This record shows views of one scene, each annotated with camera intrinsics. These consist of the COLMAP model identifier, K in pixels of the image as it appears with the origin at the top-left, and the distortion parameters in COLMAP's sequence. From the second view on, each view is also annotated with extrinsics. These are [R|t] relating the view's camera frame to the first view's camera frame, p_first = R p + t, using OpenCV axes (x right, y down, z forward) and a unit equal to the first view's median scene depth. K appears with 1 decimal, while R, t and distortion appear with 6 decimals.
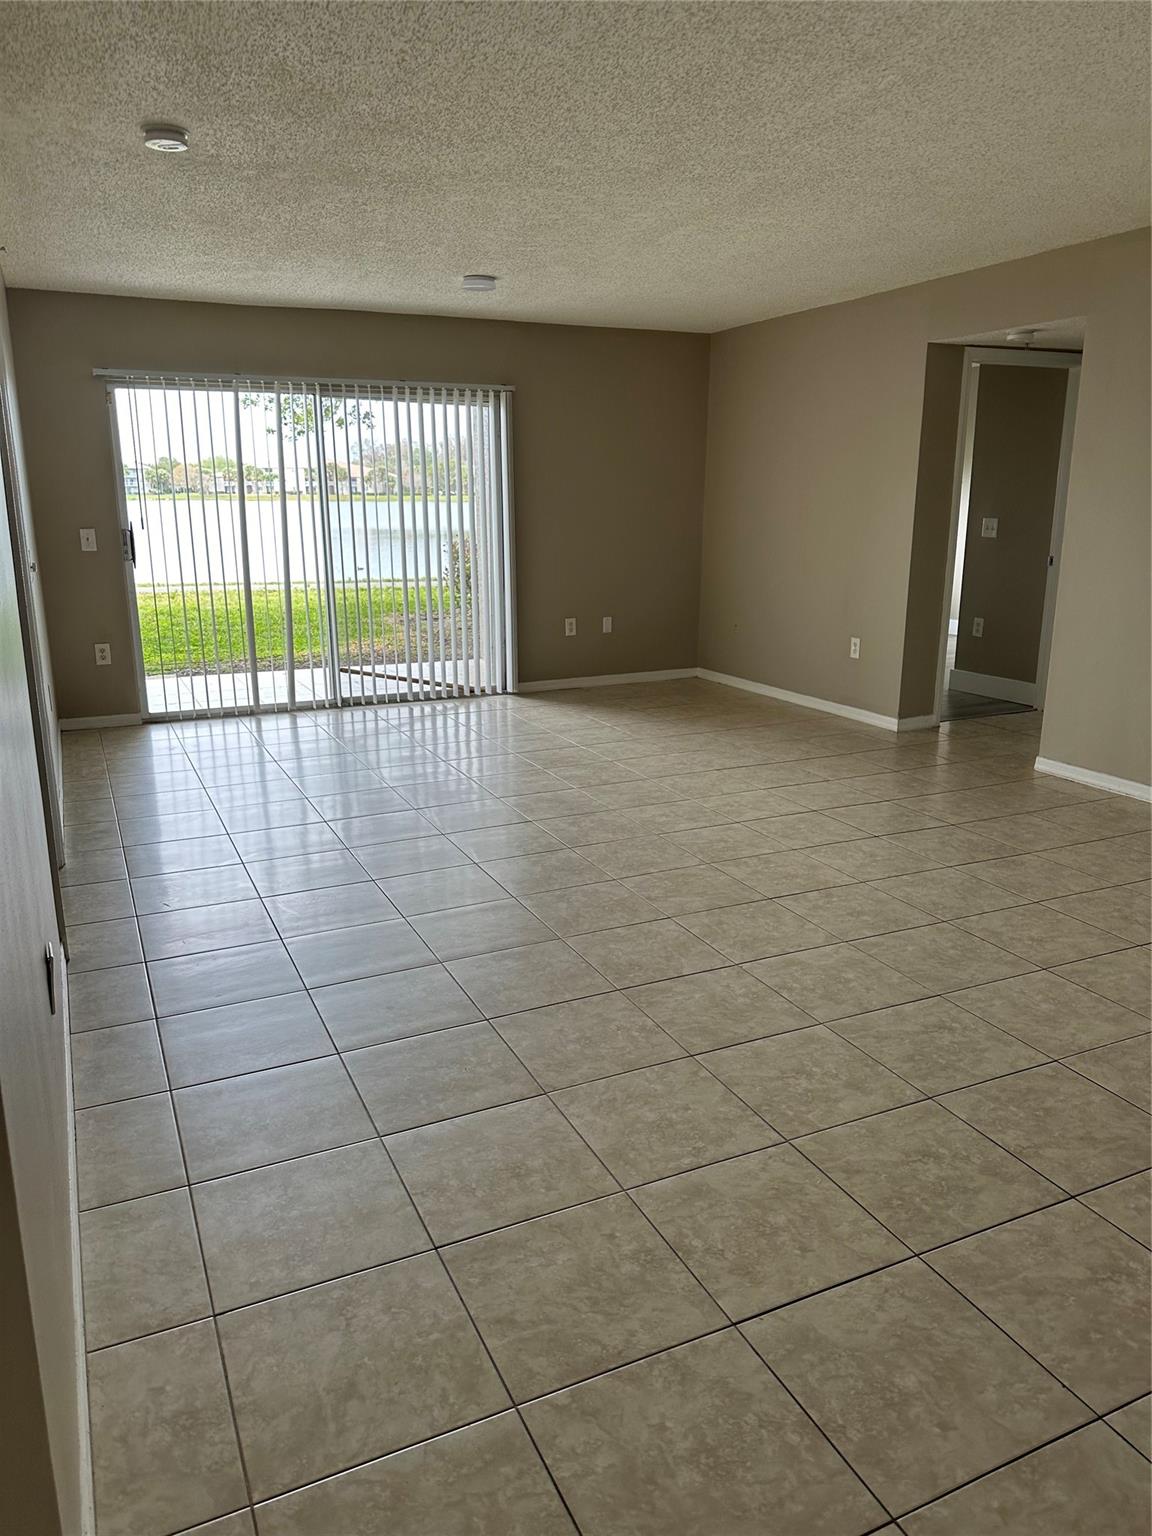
lens RADIAL K [[1089.7, 0, 583.2], [0, 1089.7, 770.4], [0, 0, 1]] dist [0.028259, -0.023000]
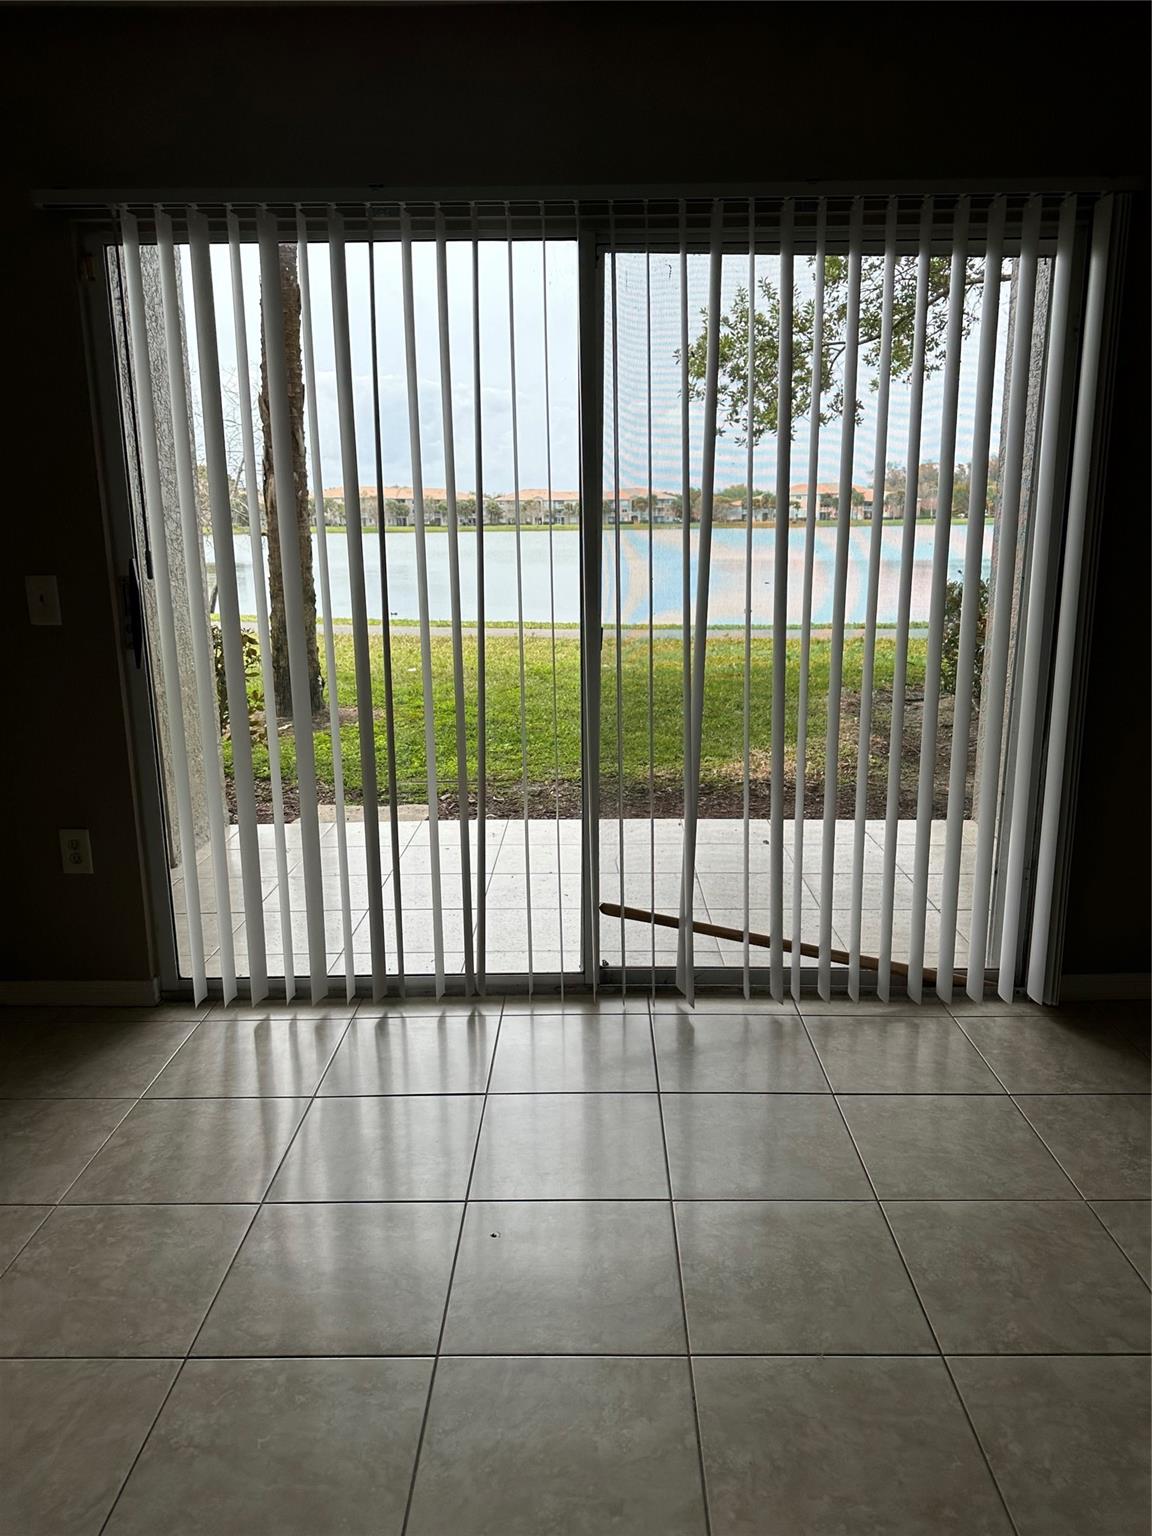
lens RADIAL K [[1089.7, 0, 568.5], [0, 1089.7, 777.8], [0, 0, 1]] dist [0.028259, -0.023000]
pose [[0.892298, 0.094837, -0.441372, -0.050690], [-0.103407, 0.994628, 0.004663, -0.136388], [0.439444, 0.041481, 0.897312, 0.580747]]
